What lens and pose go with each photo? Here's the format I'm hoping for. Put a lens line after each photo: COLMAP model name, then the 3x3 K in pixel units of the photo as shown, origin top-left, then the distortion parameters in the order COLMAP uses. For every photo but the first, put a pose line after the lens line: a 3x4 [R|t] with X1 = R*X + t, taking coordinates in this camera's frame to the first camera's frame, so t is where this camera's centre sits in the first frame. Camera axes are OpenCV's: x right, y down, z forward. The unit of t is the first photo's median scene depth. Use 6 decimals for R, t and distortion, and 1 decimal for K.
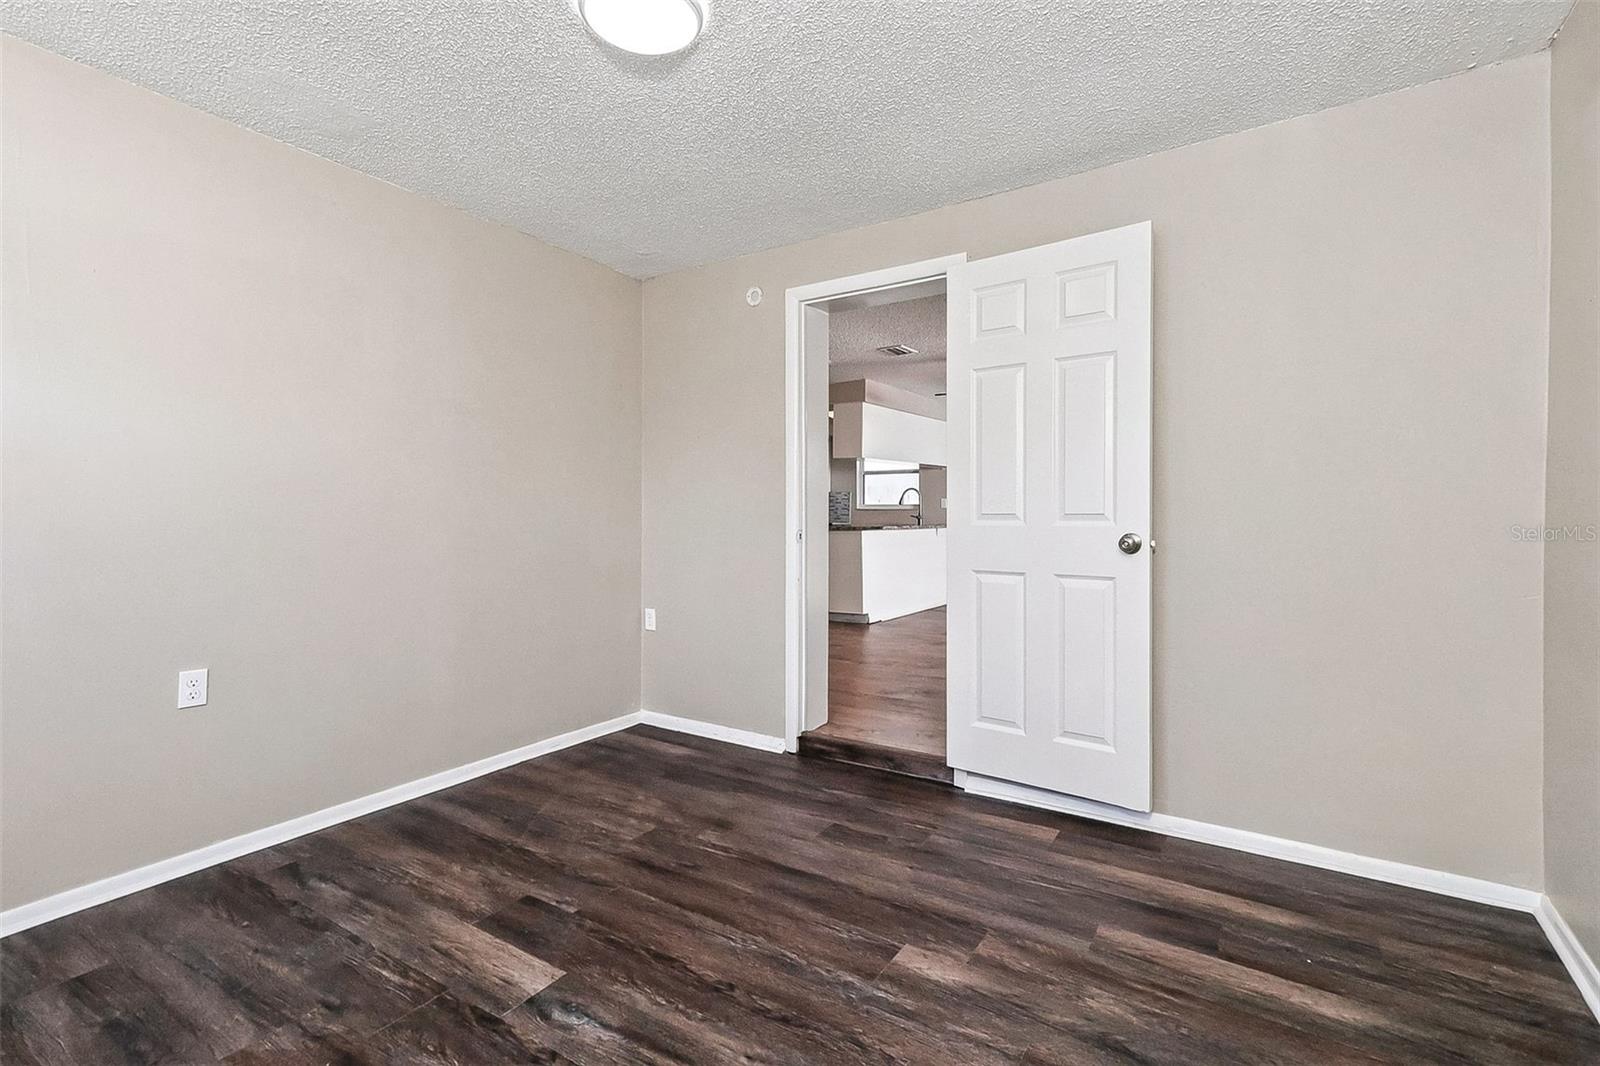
lens RADIAL K [[736.9, 0, 814.1], [0, 736.9, 519.6], [0, 0, 1]] dist [0.002260, 0.025448]
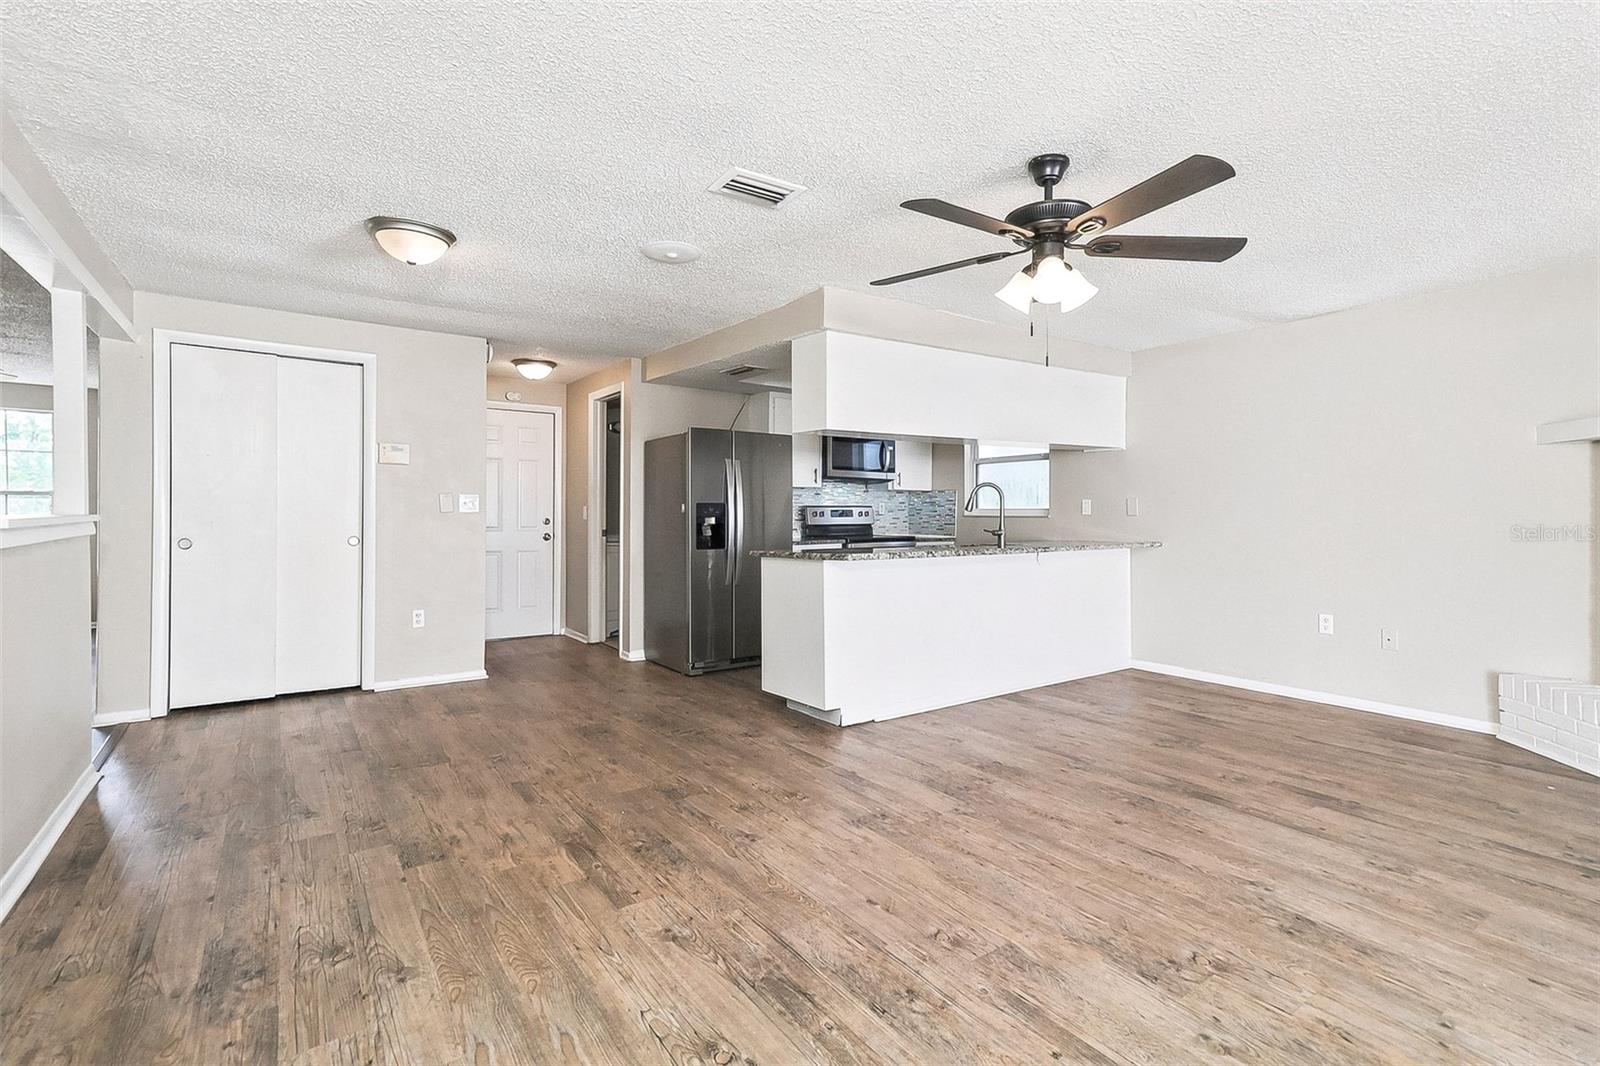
lens RADIAL K [[736.9, 0, 814.1], [0, 736.9, 519.6], [0, 0, 1]] dist [0.002260, 0.025448]
pose [[0.930623, 0.003282, -0.365963, 0.184911], [-0.002046, 0.999991, 0.003766, -0.013398], [0.365972, -0.002756, 0.930622, 0.336976]]
